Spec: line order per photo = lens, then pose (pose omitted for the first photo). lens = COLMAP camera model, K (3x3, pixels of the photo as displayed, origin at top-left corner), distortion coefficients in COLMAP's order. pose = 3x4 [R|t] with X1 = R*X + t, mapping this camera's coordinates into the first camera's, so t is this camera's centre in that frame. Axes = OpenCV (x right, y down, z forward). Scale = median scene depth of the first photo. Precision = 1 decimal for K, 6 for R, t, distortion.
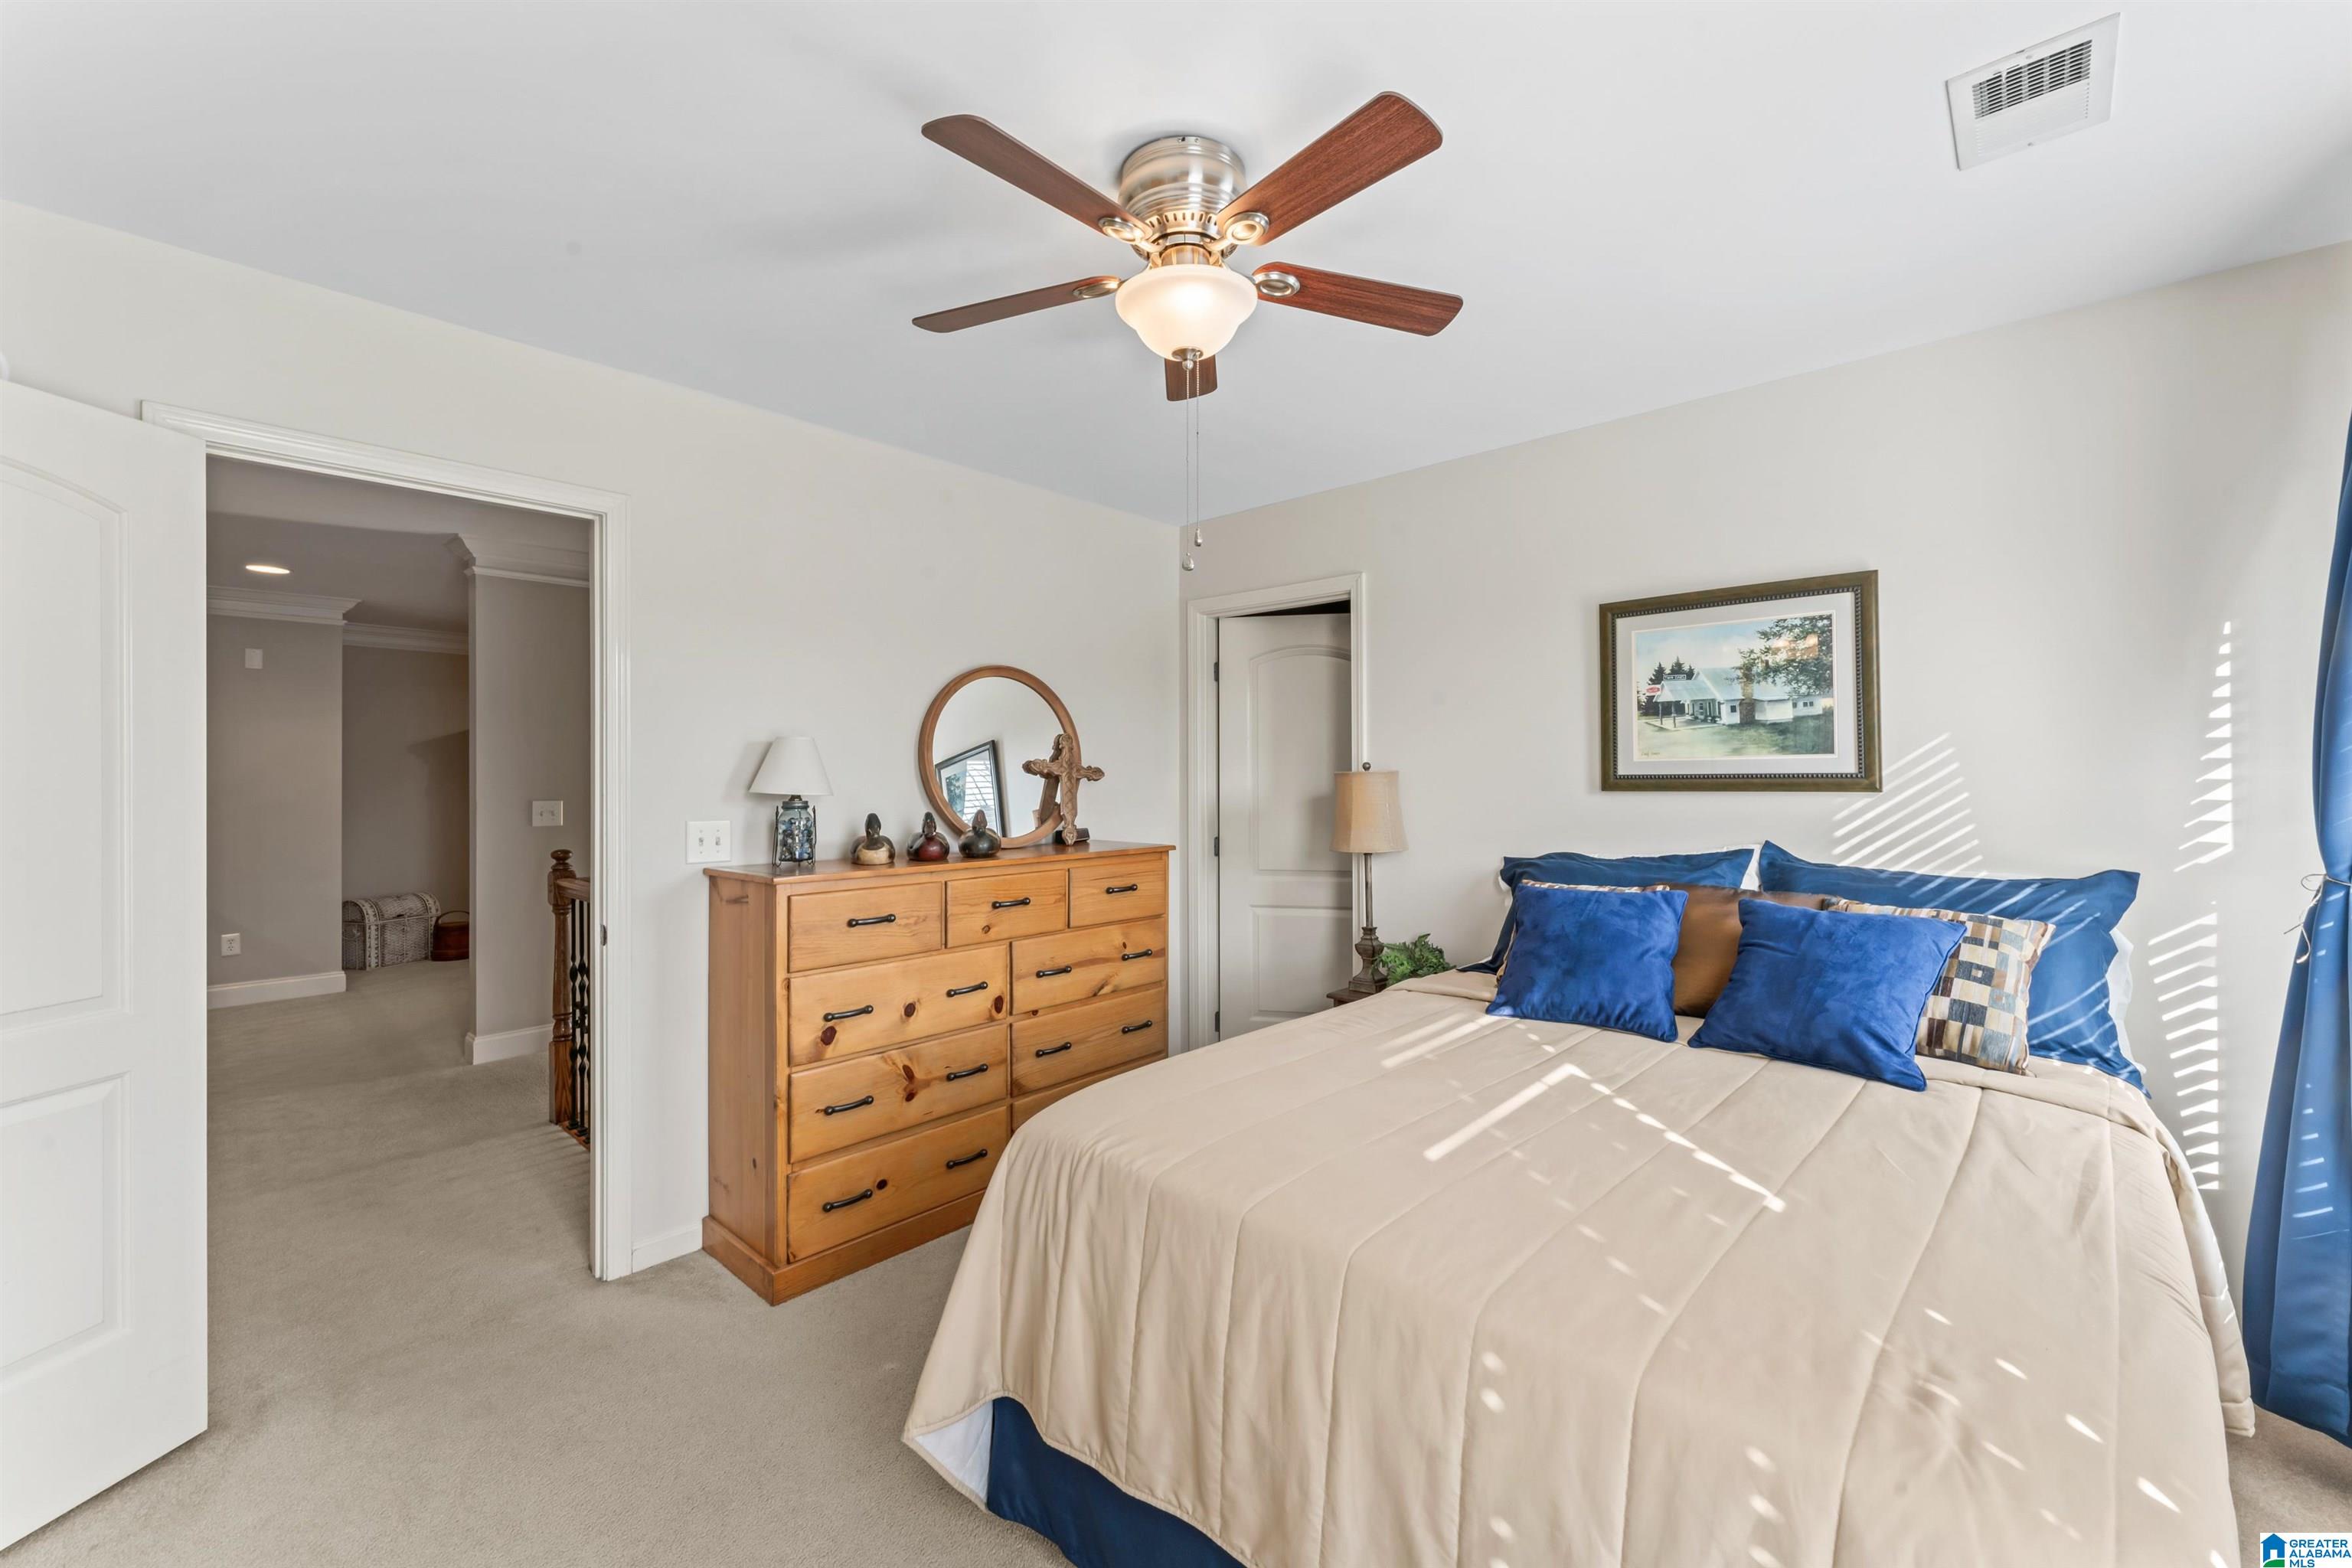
lens RADIAL K [[951.9, 0, 1189.6], [0, 951.9, 777.8], [0, 0, 1]] dist [0.001065, 0.000141]
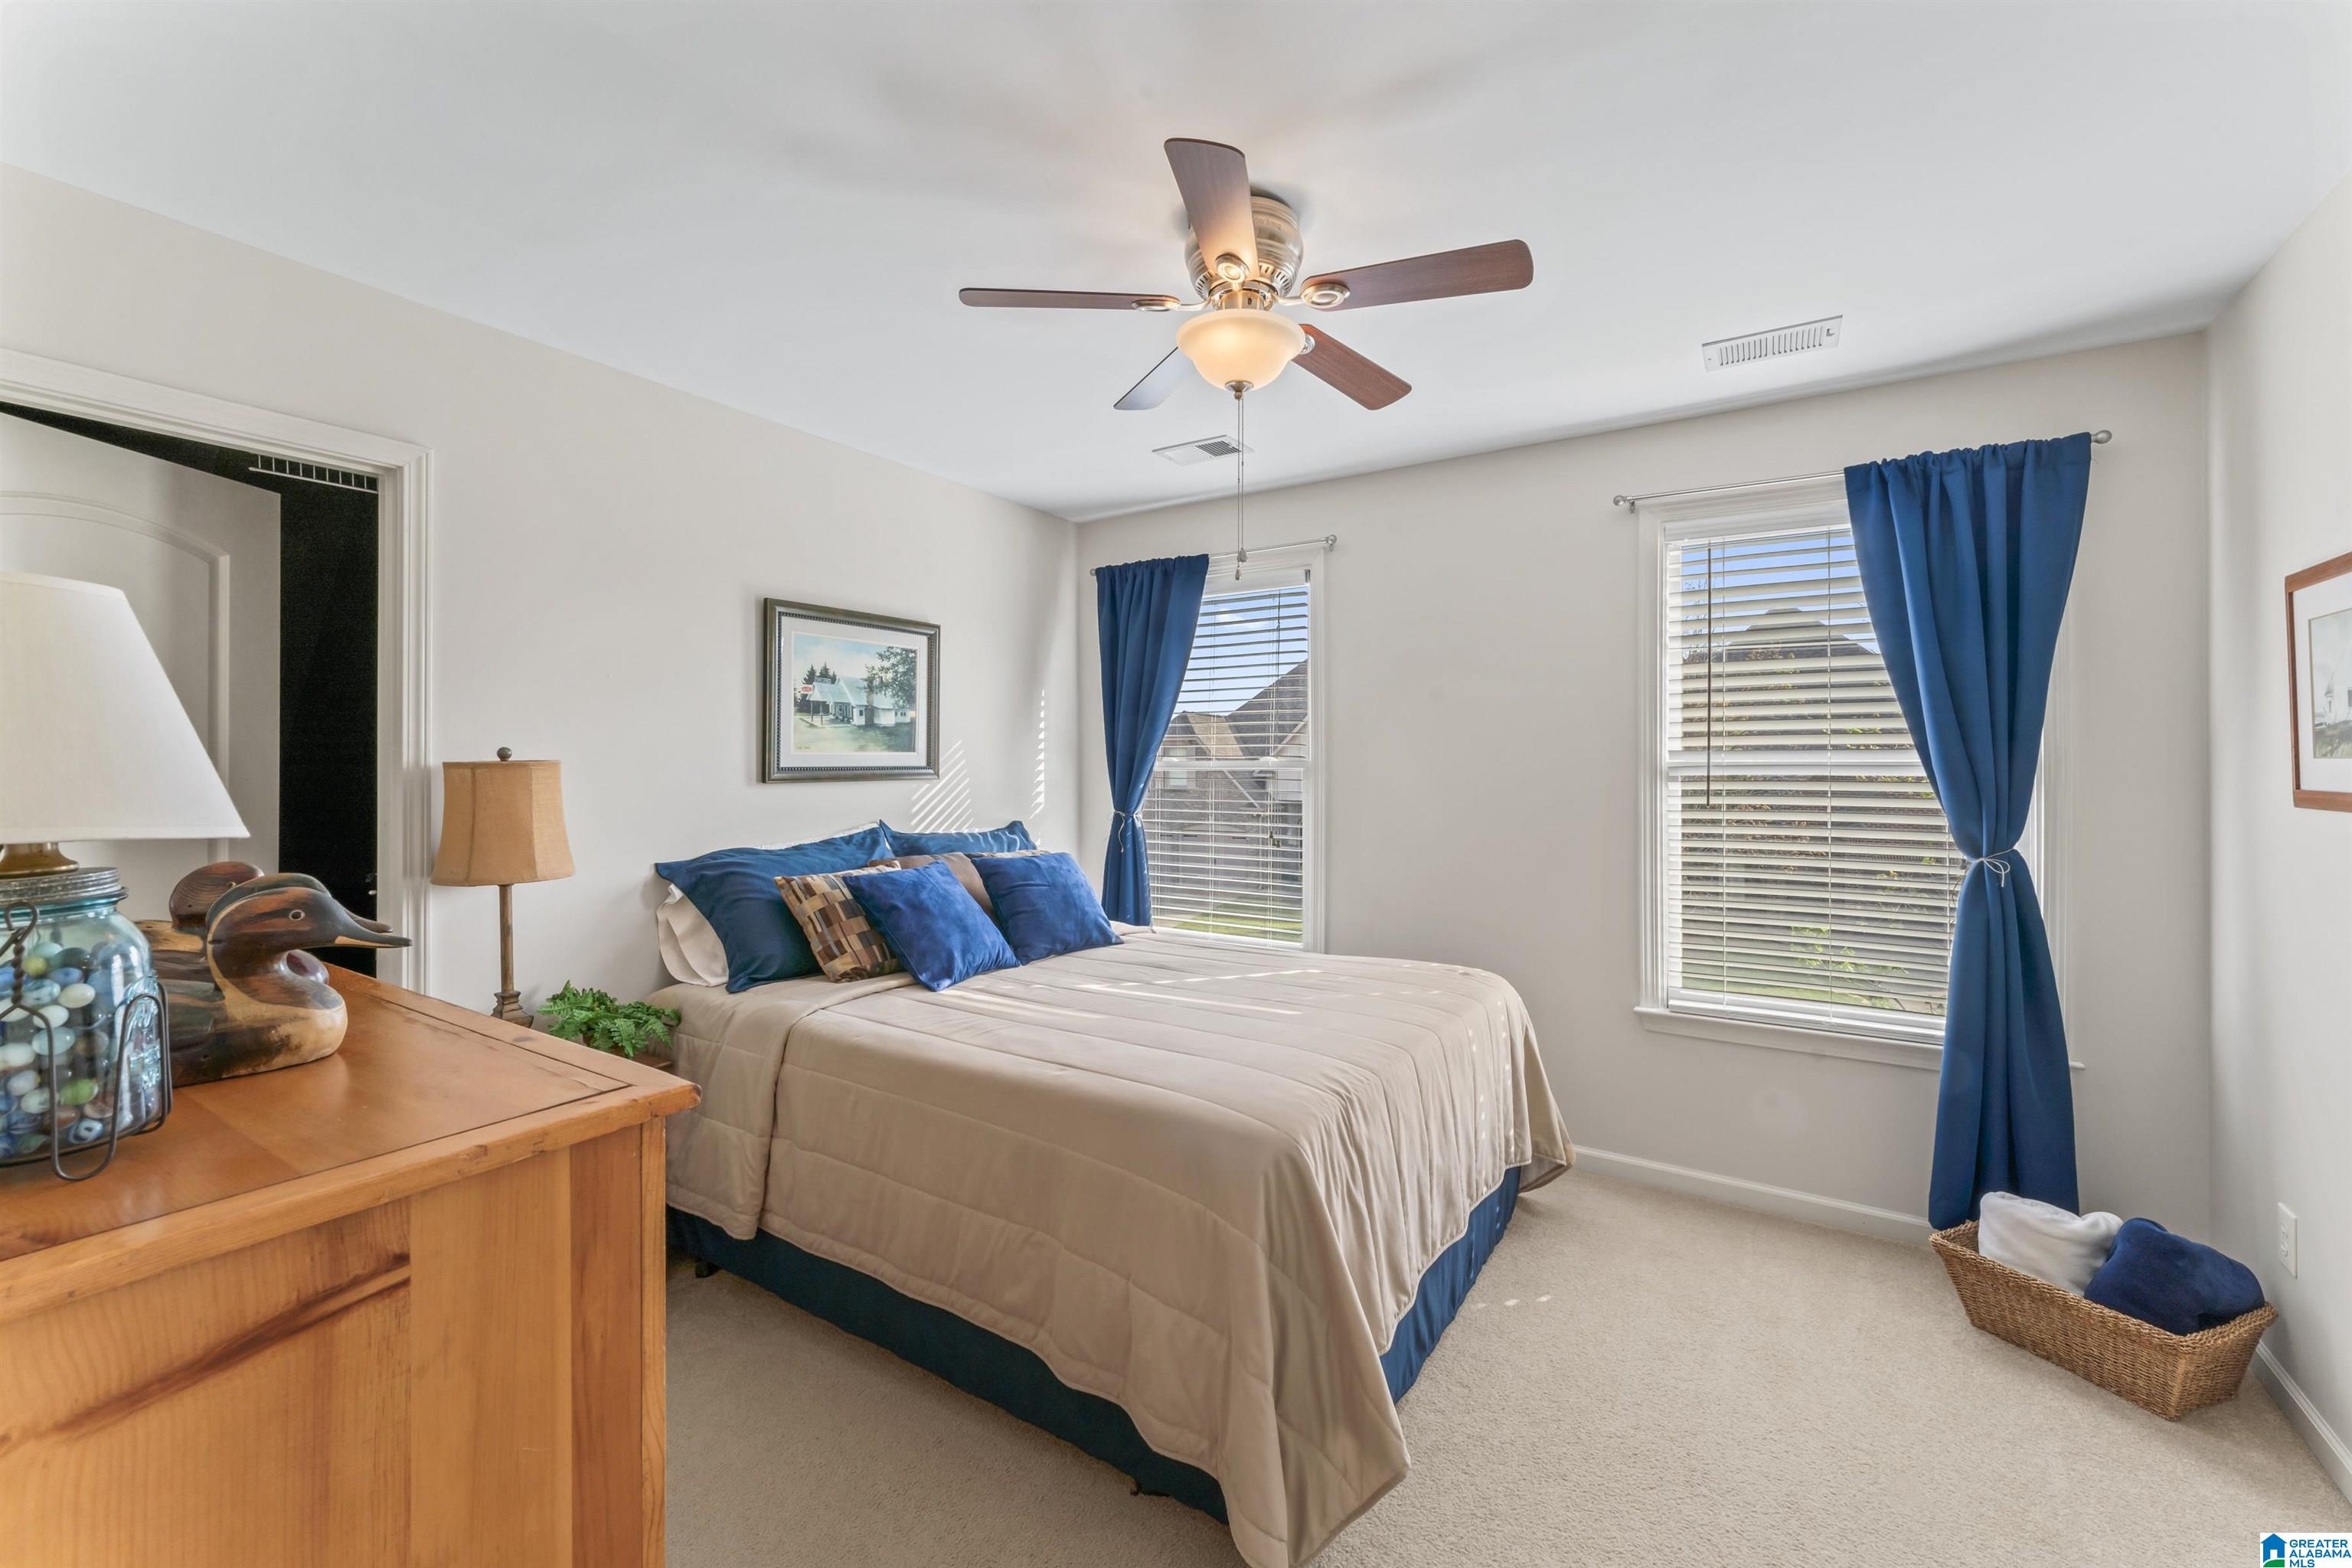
lens RADIAL K [[951.9, 0, 1189.6], [0, 951.9, 777.8], [0, 0, 1]] dist [0.001065, 0.000141]
pose [[-0.158089, -0.008286, 0.987390, -0.694023], [0.003202, 0.999955, 0.008904, 0.000873], [-0.987420, 0.004569, -0.158055, 0.780943]]
